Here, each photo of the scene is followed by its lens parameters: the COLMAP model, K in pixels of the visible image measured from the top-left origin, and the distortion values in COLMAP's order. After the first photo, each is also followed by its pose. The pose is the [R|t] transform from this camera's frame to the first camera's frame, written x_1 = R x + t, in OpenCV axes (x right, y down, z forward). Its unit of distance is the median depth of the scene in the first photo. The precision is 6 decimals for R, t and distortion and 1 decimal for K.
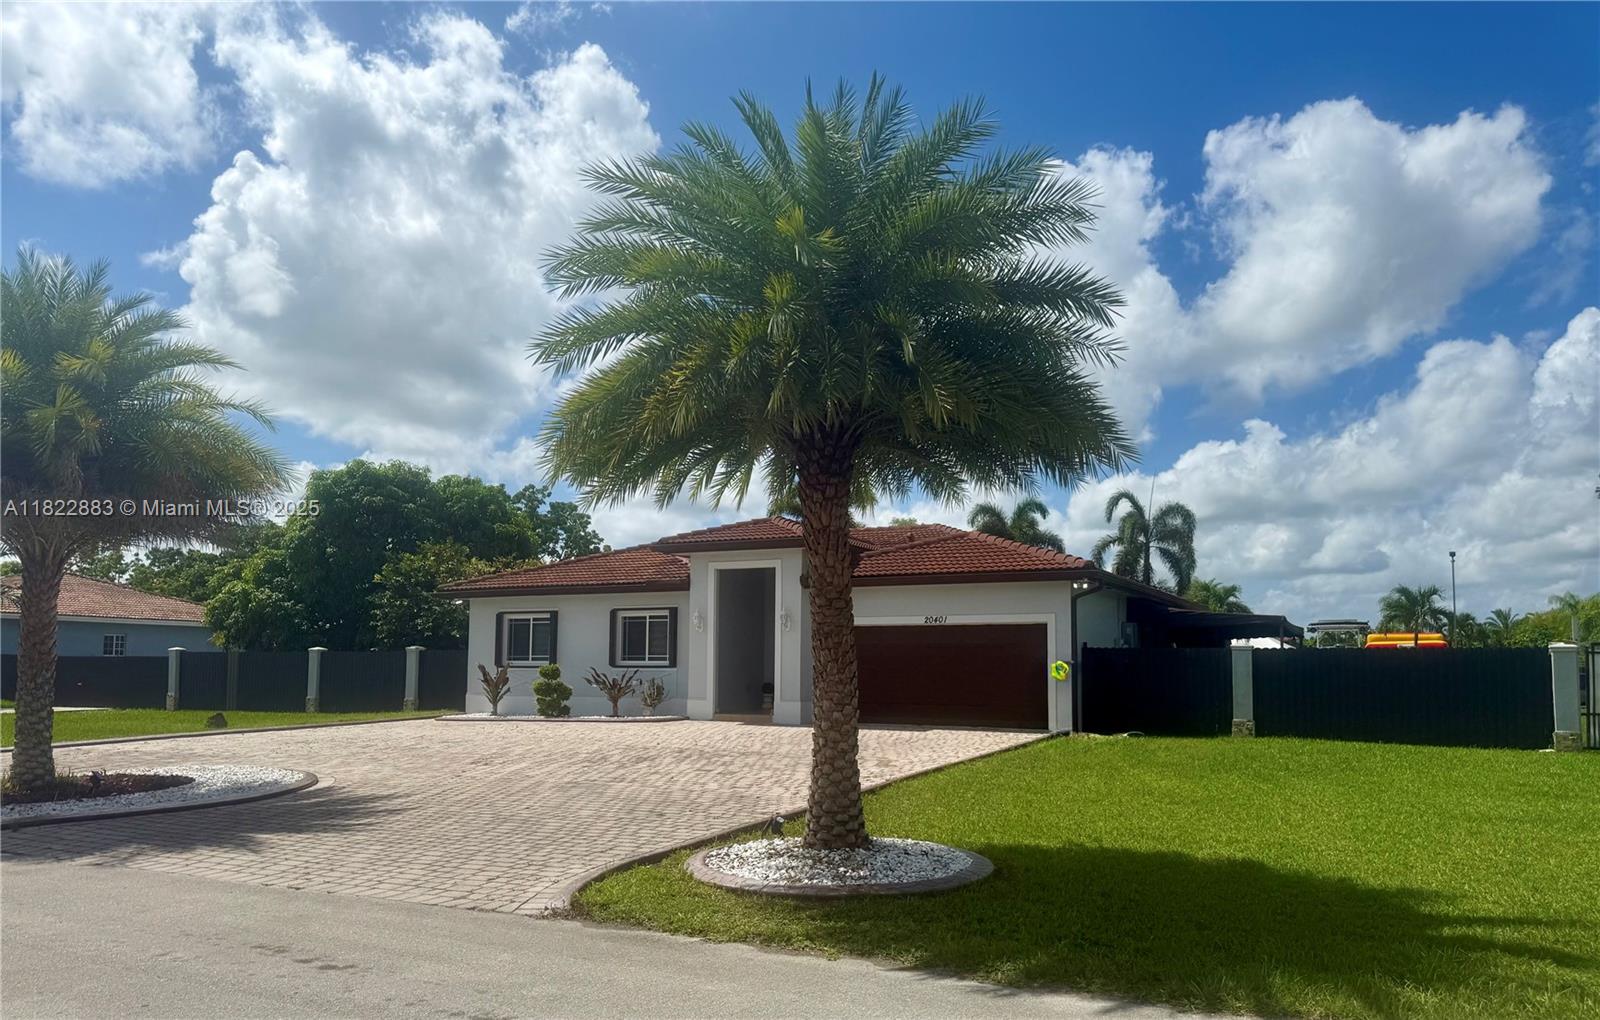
lens RADIAL K [[1118.8, 0, 795.1], [0, 1118.8, 558.7], [0, 0, 1]] dist [0.062695, -0.001937]
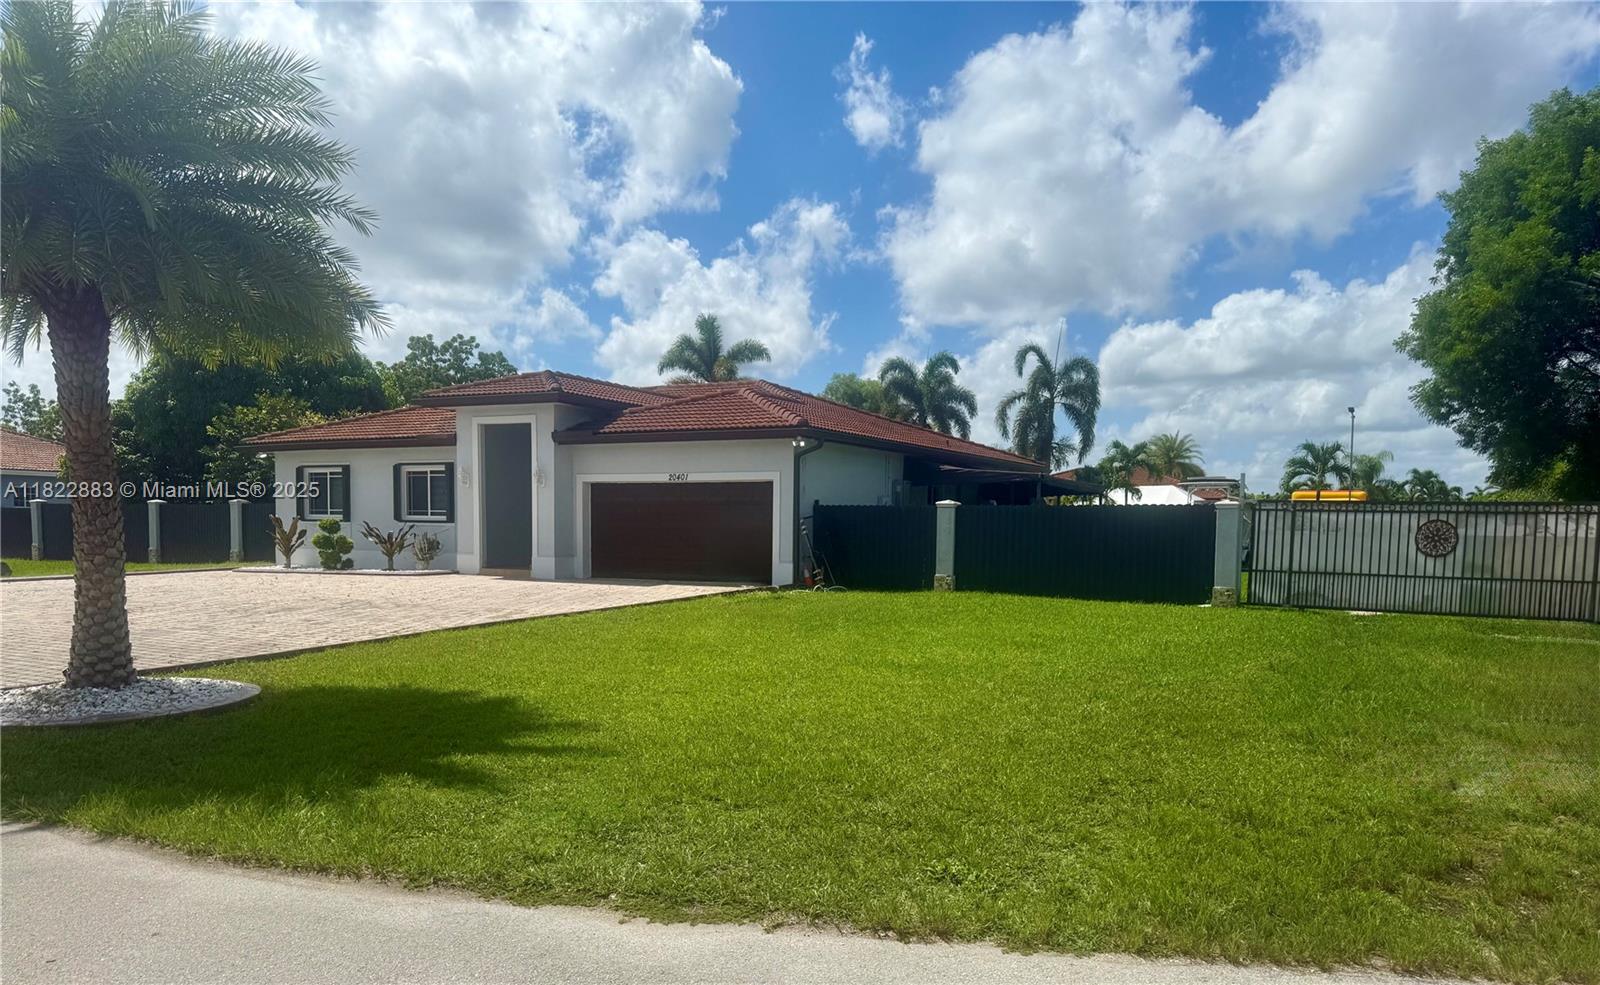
lens RADIAL K [[1173.1, 0, 800.0], [0, 1173.1, 492.5], [0, 0, 1]] dist [0.004236, -0.000466]
pose [[0.999533, 0.006624, -0.029828, 0.234121], [-0.004555, 0.997613, 0.068899, -0.003458], [0.030213, -0.068731, 0.997178, -0.036802]]
